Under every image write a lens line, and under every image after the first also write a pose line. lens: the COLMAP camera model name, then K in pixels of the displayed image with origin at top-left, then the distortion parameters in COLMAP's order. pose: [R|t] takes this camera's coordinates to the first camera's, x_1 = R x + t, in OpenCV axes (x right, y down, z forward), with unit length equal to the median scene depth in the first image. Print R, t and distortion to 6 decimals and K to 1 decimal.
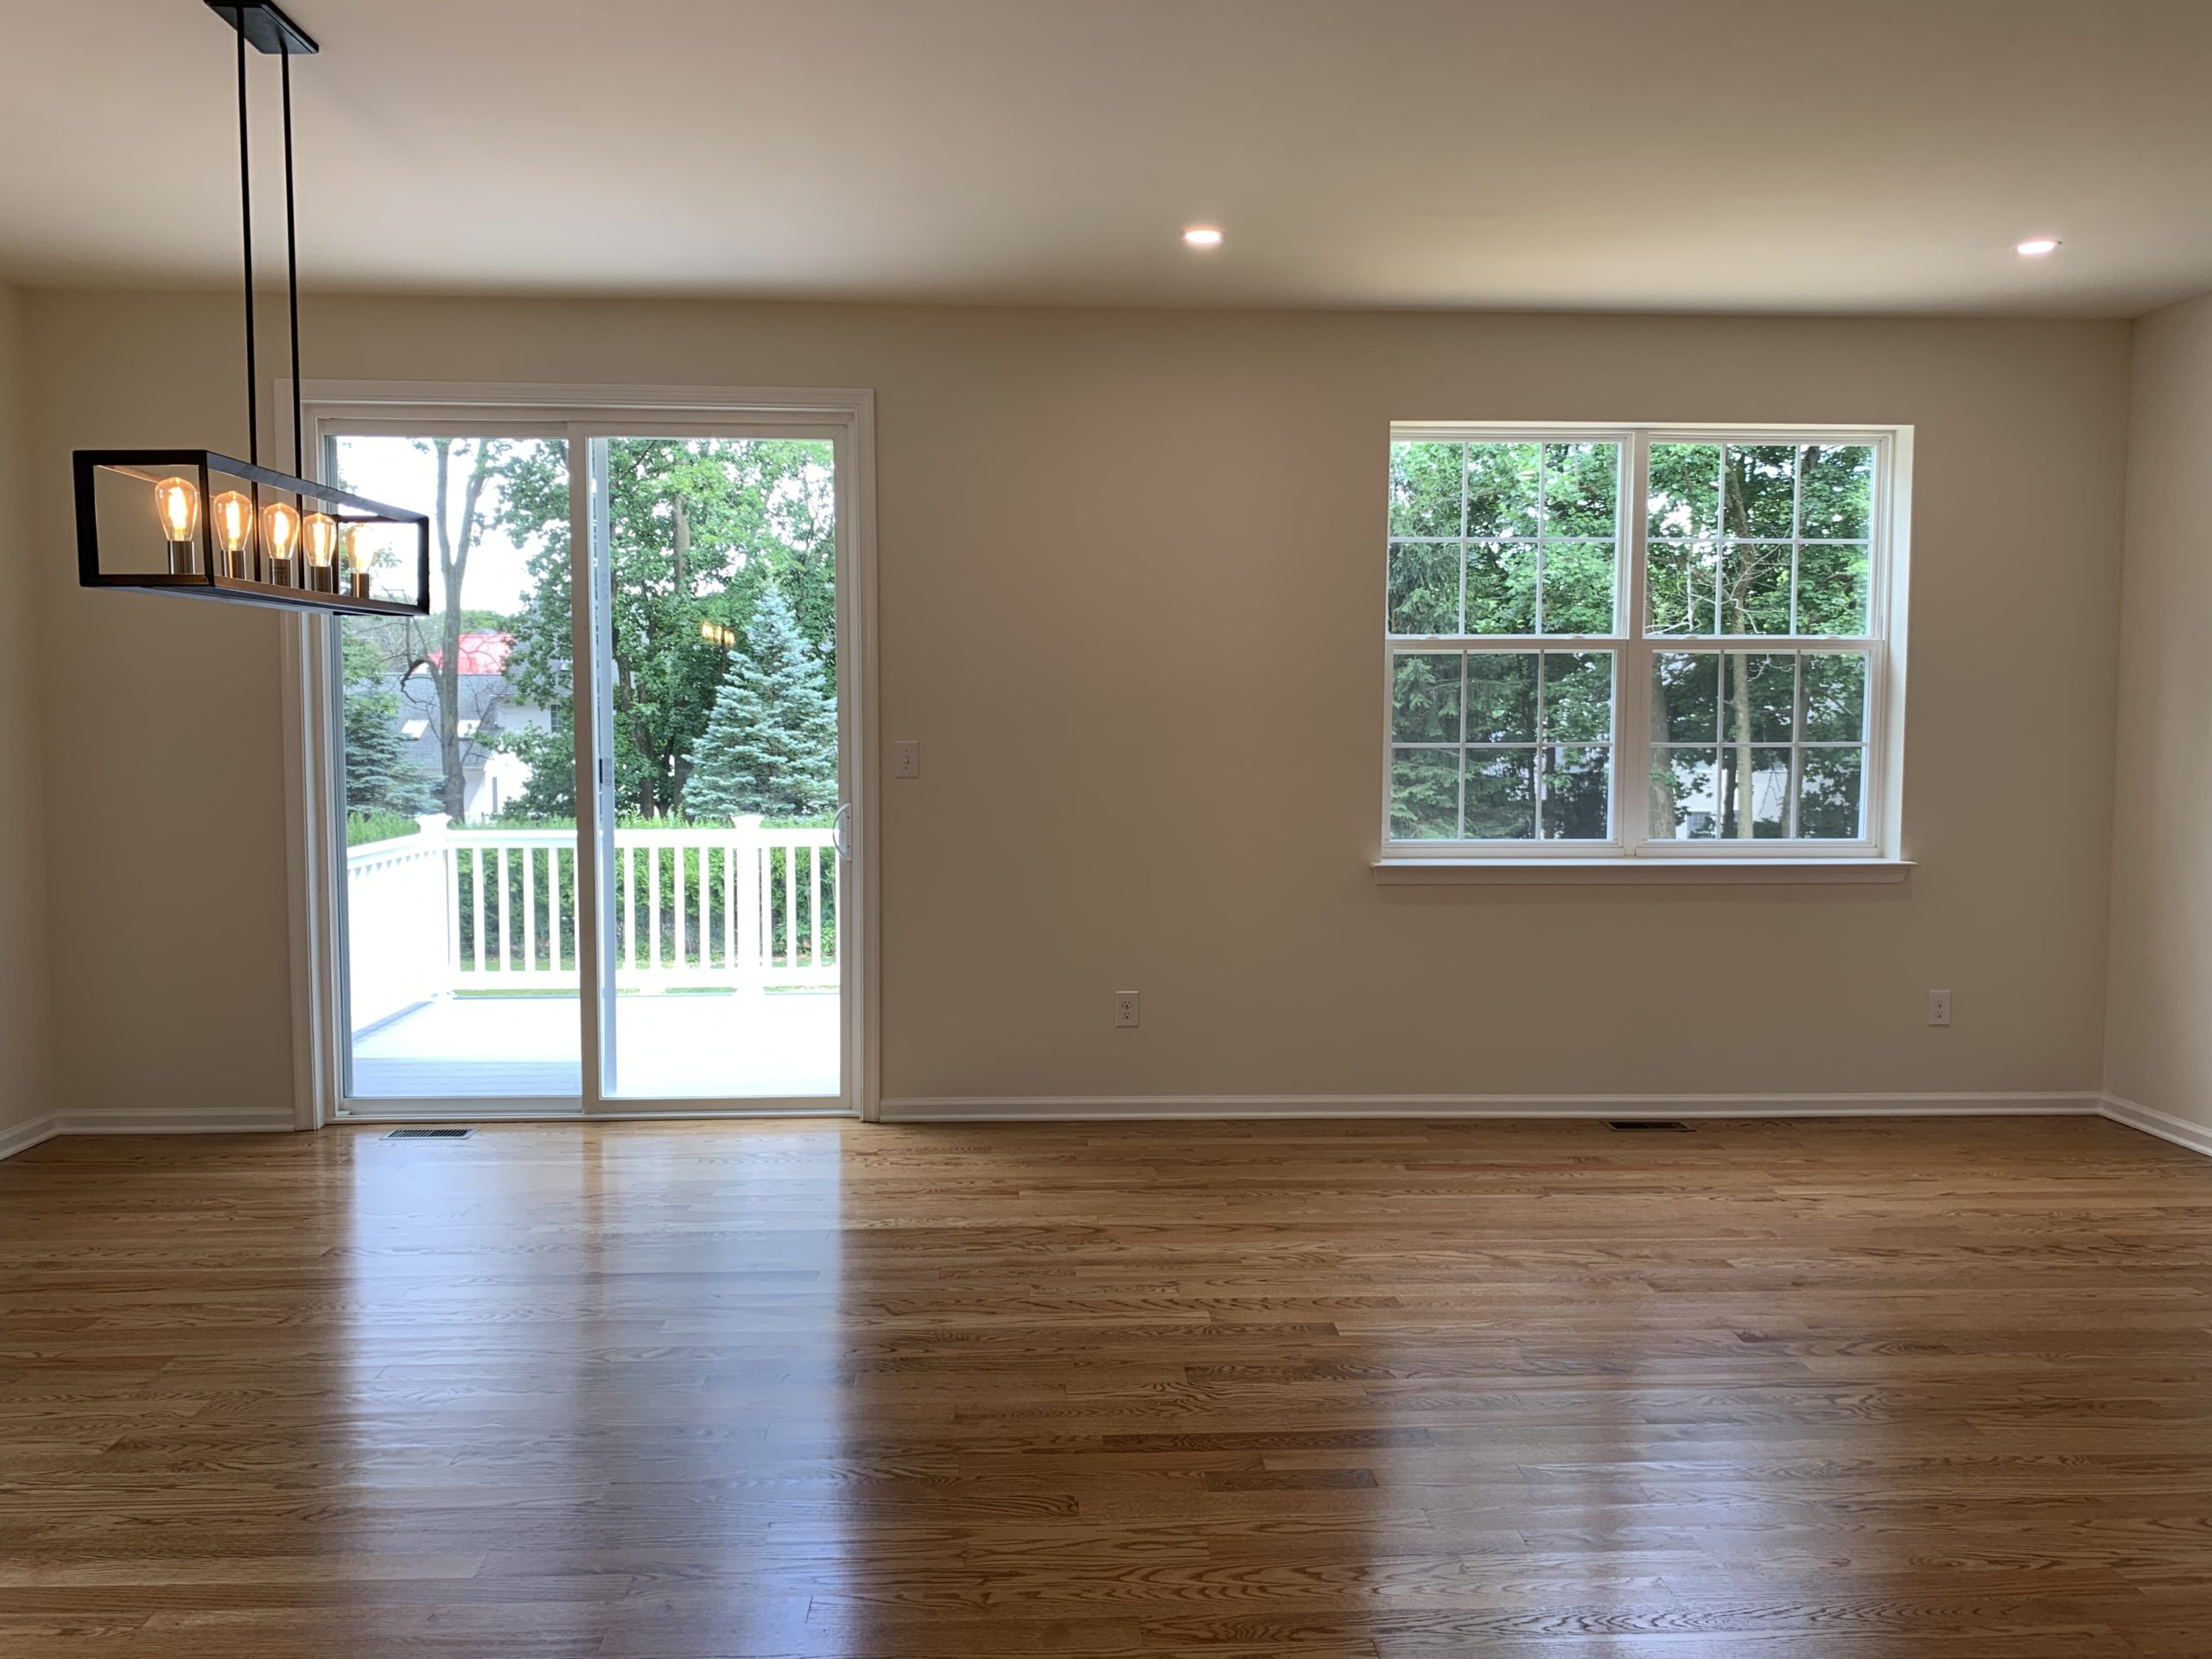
lens RADIAL K [[1685.8, 0, 1106.2], [0, 1685.8, 829.1], [0, 0, 1]] dist [-0.006348, -0.004995]
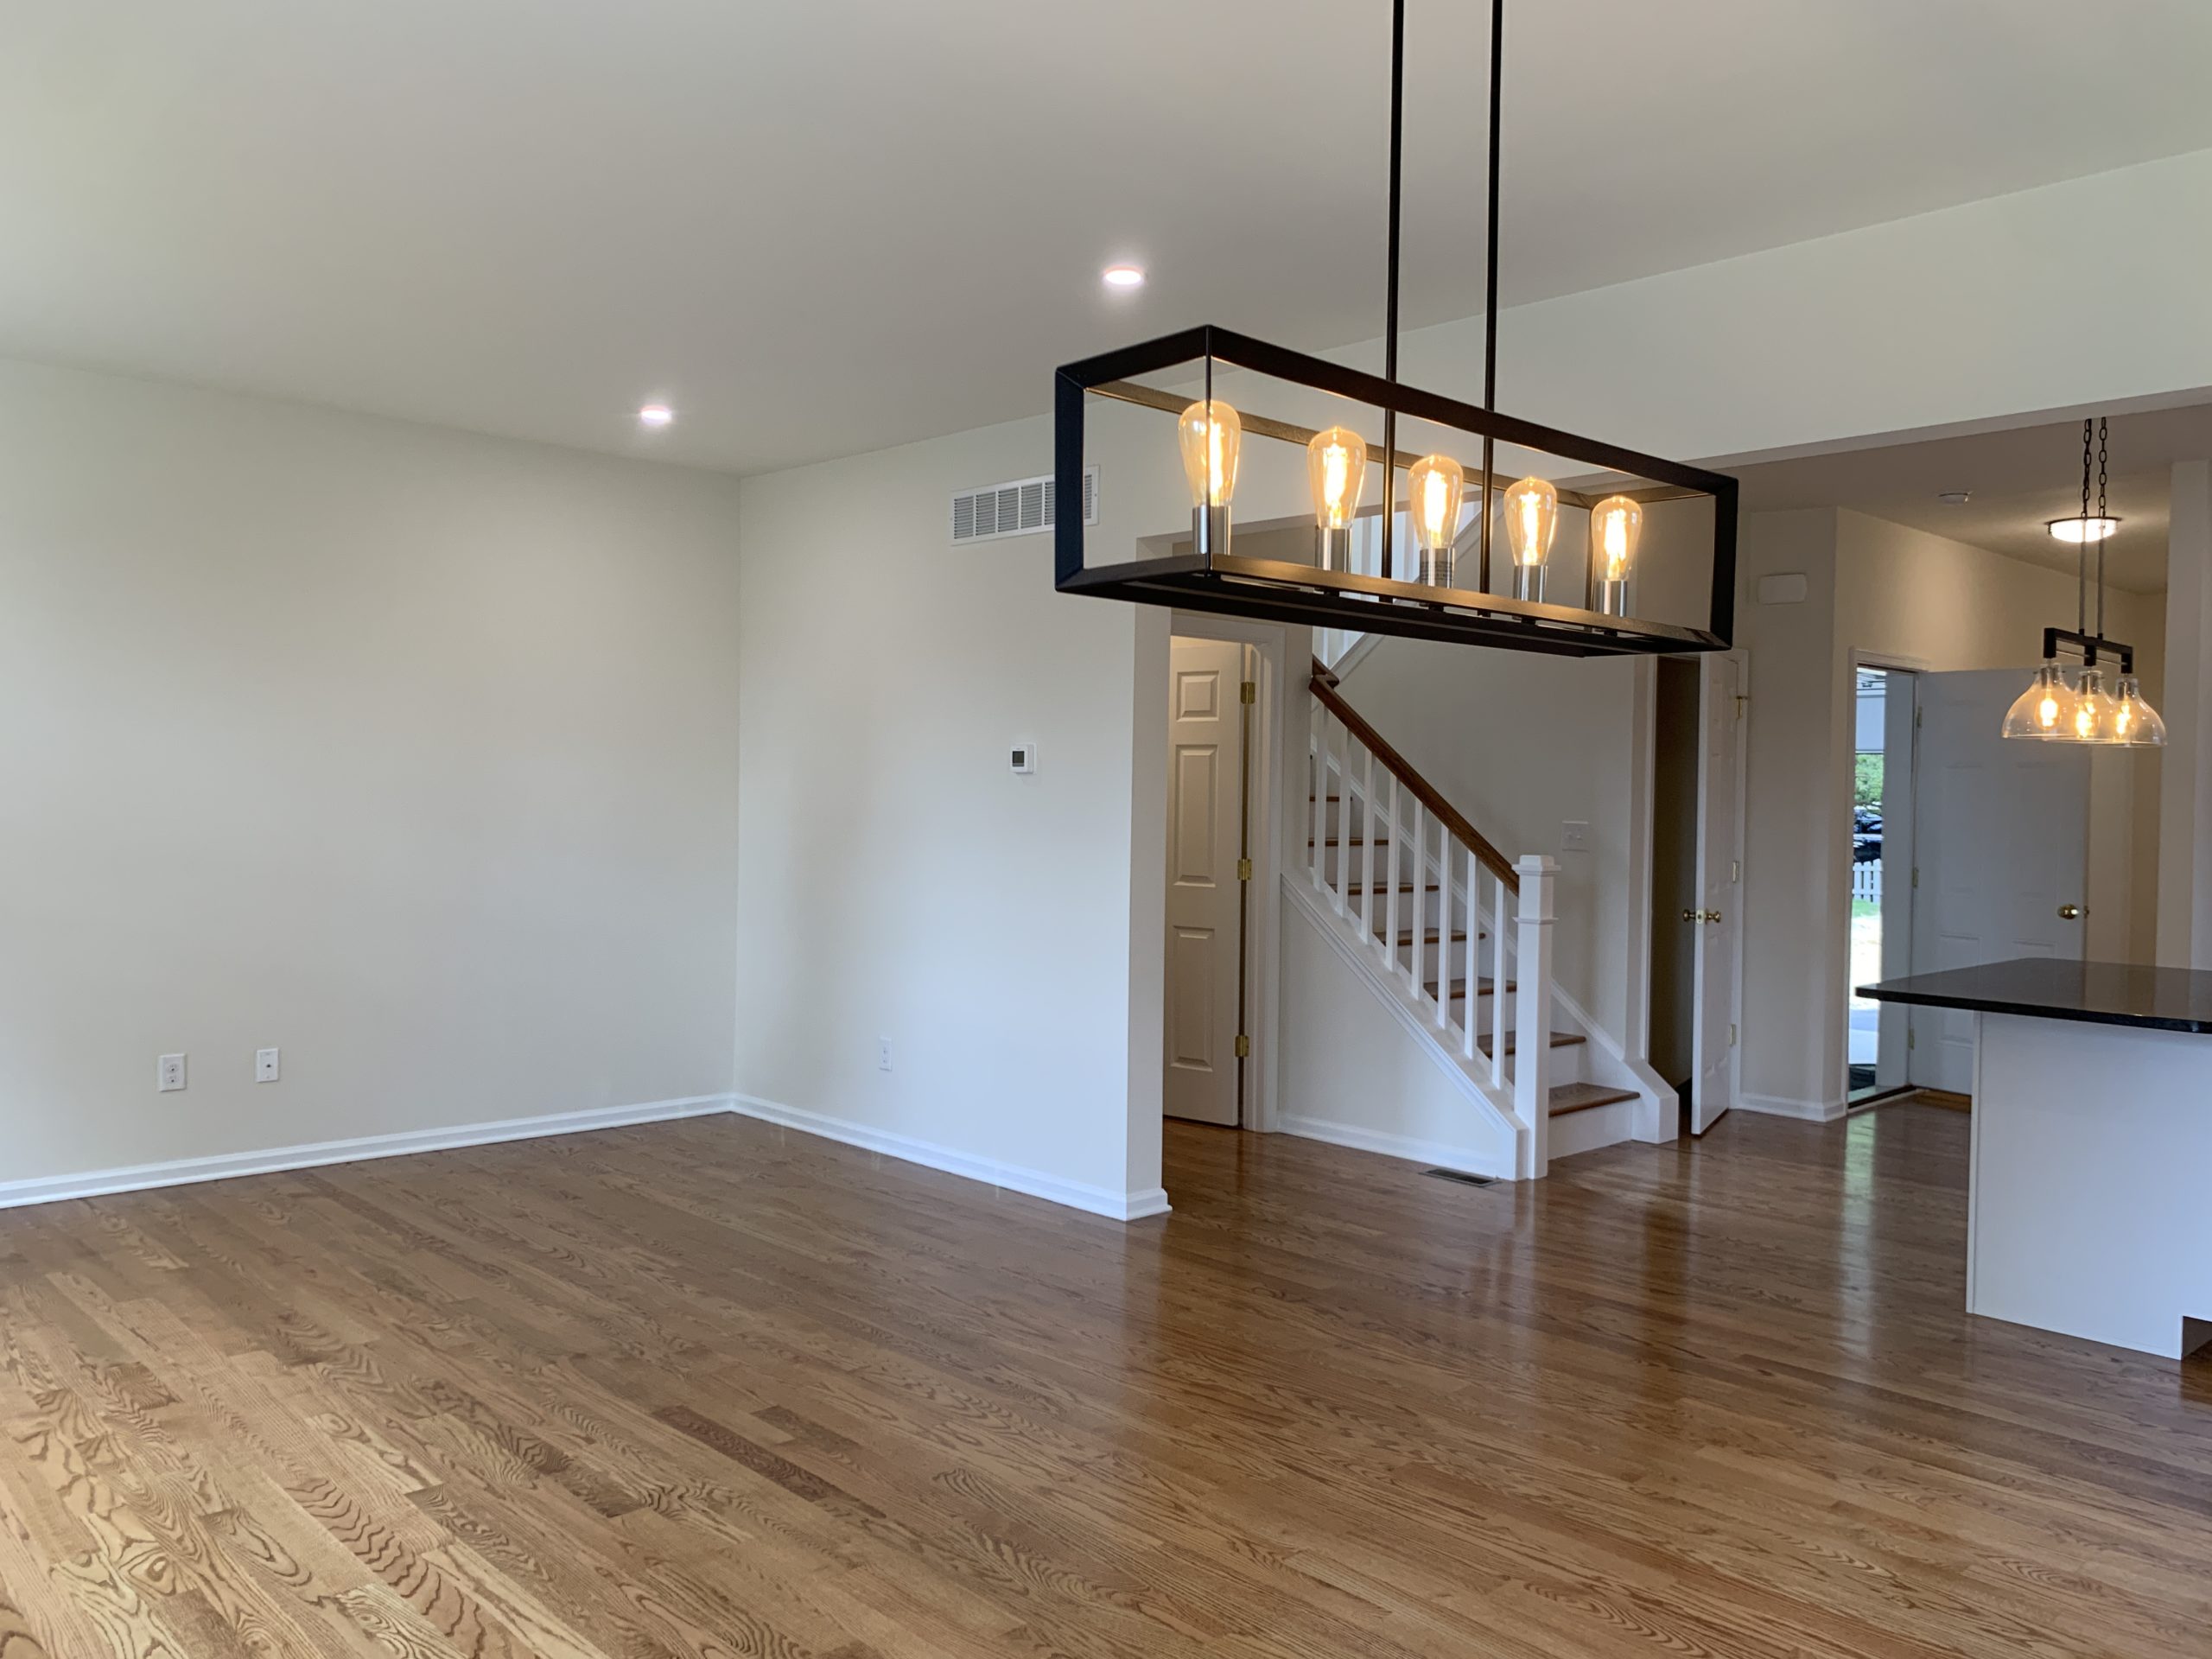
lens RADIAL K [[1685.8, 0, 1106.3], [0, 1685.8, 829.6], [0, 0, 1]] dist [-0.006348, -0.004995]
pose [[-0.655870, -0.031502, 0.754216, -0.746250], [0.033931, 0.996889, 0.071144, -0.095063], [-0.754111, 0.072253, -0.652761, 1.282564]]
